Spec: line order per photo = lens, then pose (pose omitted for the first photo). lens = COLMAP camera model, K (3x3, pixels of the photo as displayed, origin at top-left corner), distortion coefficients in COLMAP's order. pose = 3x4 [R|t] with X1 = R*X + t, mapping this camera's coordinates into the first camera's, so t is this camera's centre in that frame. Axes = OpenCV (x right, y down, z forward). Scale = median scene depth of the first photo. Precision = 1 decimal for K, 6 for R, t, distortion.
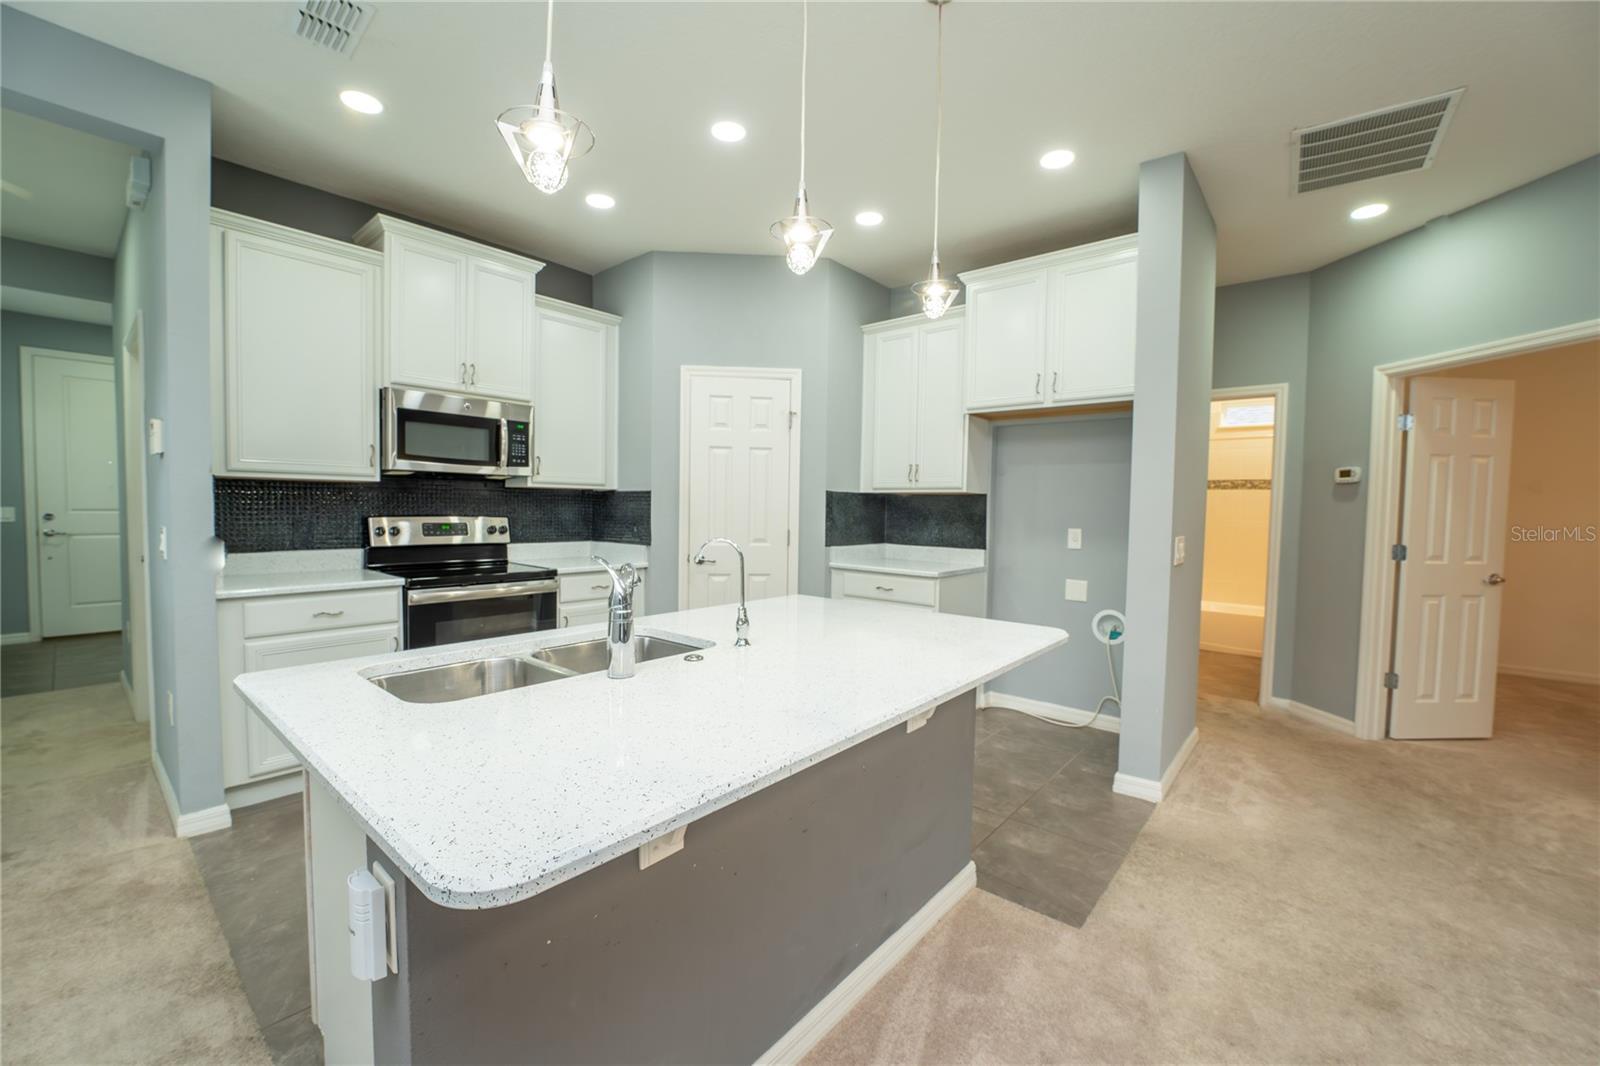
lens RADIAL K [[641.0, 0, 798.8], [0, 641.0, 534.7], [0, 0, 1]] dist [-0.031925, 0.006139]
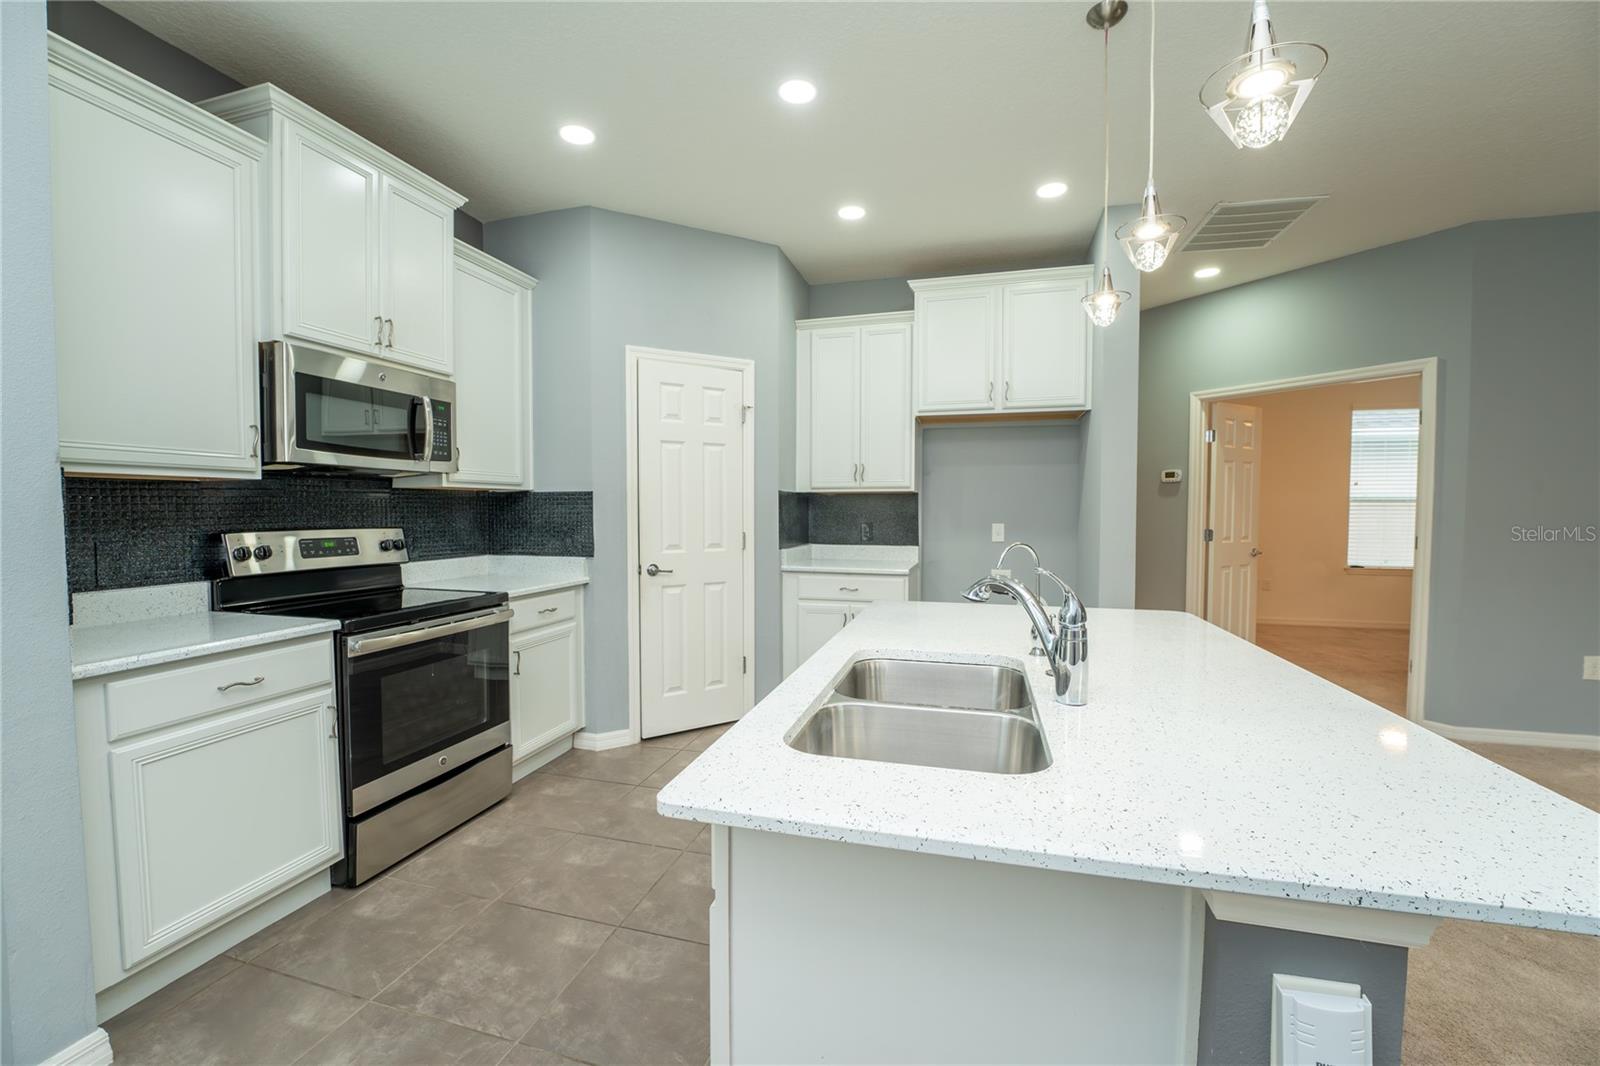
lens RADIAL K [[644.3, 0, 796.6], [0, 644.3, 534.5], [0, 0, 1]] dist [-0.024985, 0.000348]
pose [[0.910650, -0.032720, 0.411882, -0.379184], [0.032566, 0.999442, 0.007393, -0.011100], [-0.411894, 0.006681, 0.911207, 0.136097]]
